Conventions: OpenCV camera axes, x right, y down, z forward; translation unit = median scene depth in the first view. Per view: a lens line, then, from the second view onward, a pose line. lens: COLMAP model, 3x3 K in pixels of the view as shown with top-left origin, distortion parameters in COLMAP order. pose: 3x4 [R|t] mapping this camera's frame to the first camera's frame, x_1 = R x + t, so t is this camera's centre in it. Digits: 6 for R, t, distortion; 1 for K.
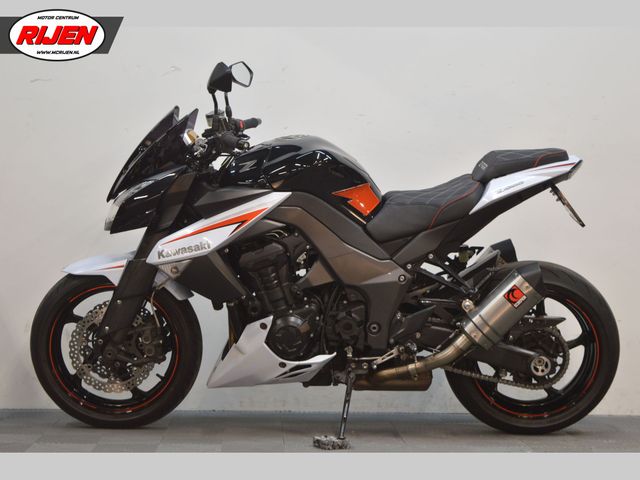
lens RADIAL K [[1462.1, 0, 320.0], [0, 1462.1, 240.0], [0, 0, 1]] dist [-0.041099, 0.033623]
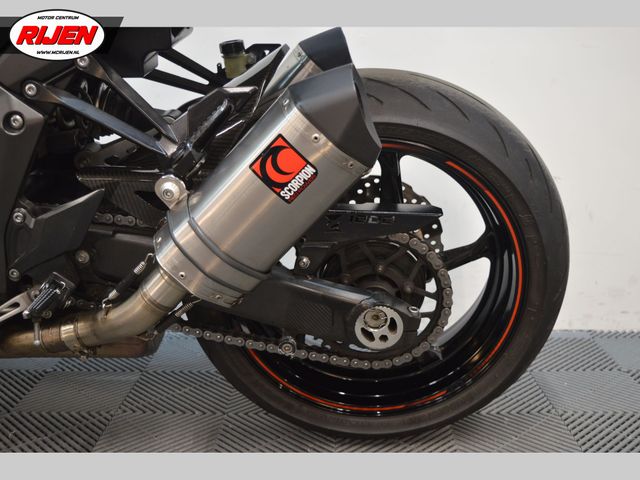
lens RADIAL K [[753.1, 0, 320.0], [0, 753.1, 240.0], [0, 0, 1]] dist [-0.058849, -0.020123]
pose [[0.998402, -0.011430, -0.055344, 0.147452], [0.022579, 0.978450, 0.205248, 0.018380], [0.051805, -0.206169, 0.977144, 0.802112]]
